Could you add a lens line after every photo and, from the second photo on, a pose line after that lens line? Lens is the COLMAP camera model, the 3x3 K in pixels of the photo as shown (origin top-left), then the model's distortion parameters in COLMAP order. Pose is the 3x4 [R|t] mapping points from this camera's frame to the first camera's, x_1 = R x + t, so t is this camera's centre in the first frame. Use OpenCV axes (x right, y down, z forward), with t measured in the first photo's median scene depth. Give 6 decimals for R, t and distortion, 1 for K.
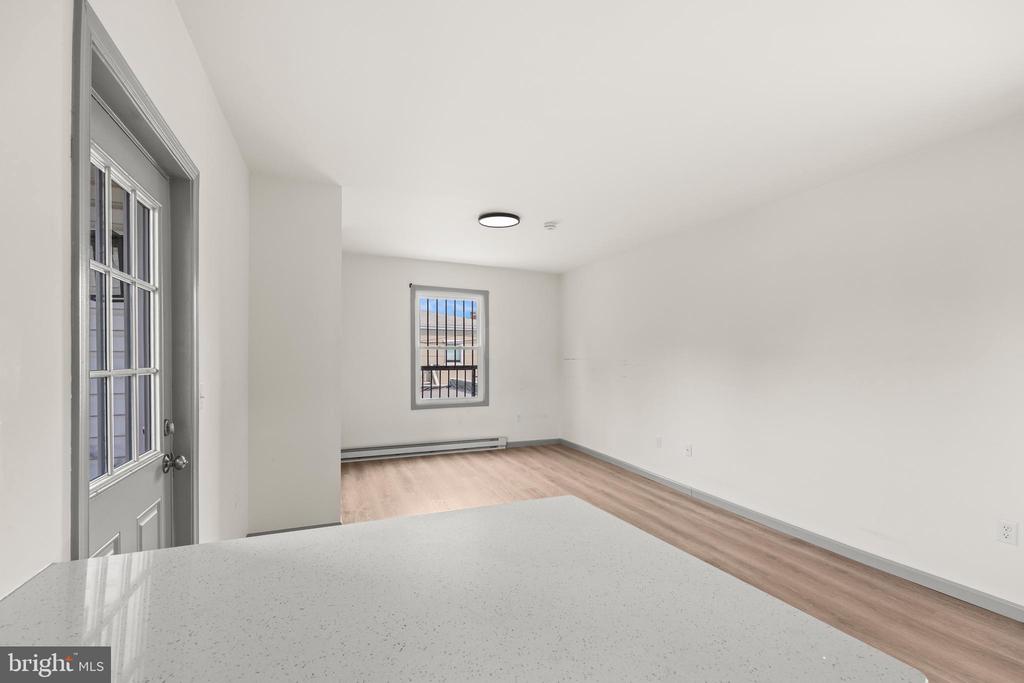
lens RADIAL K [[415.9, 0, 509.7], [0, 415.9, 363.2], [0, 0, 1]] dist [0.000380, 0.000041]
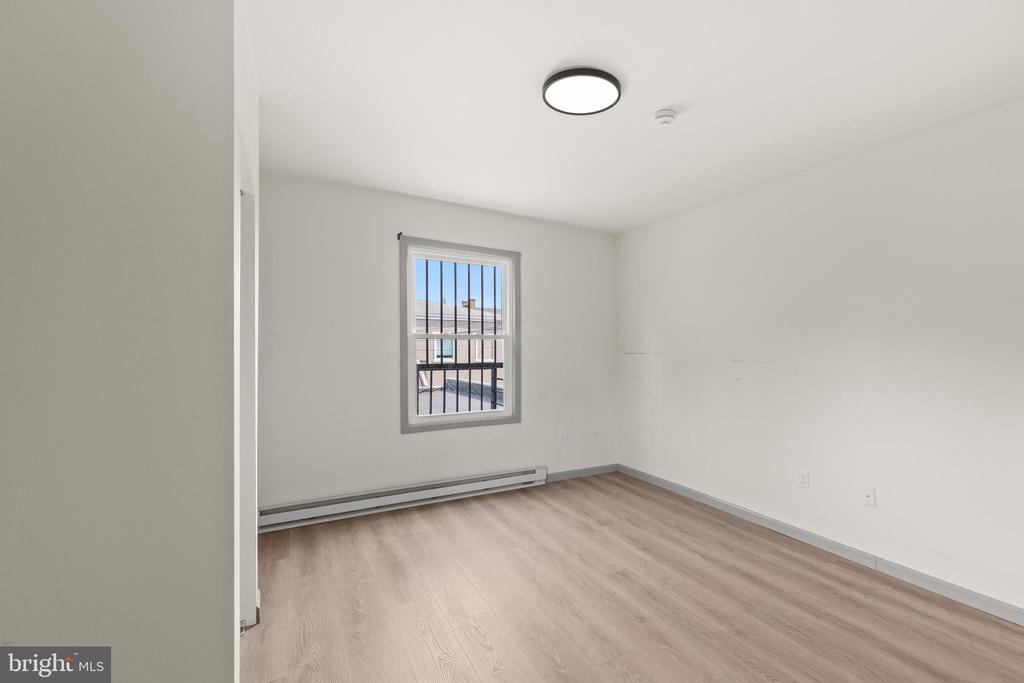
lens RADIAL K [[449.1, 0, 574.0], [0, 449.1, 355.6], [0, 0, 1]] dist [0.014924, 0.000013]
pose [[0.987526, -0.003586, 0.157418, -0.085388], [0.004732, 0.999965, -0.006905, -0.000427], [-0.157388, 0.007564, 0.987508, 0.286055]]
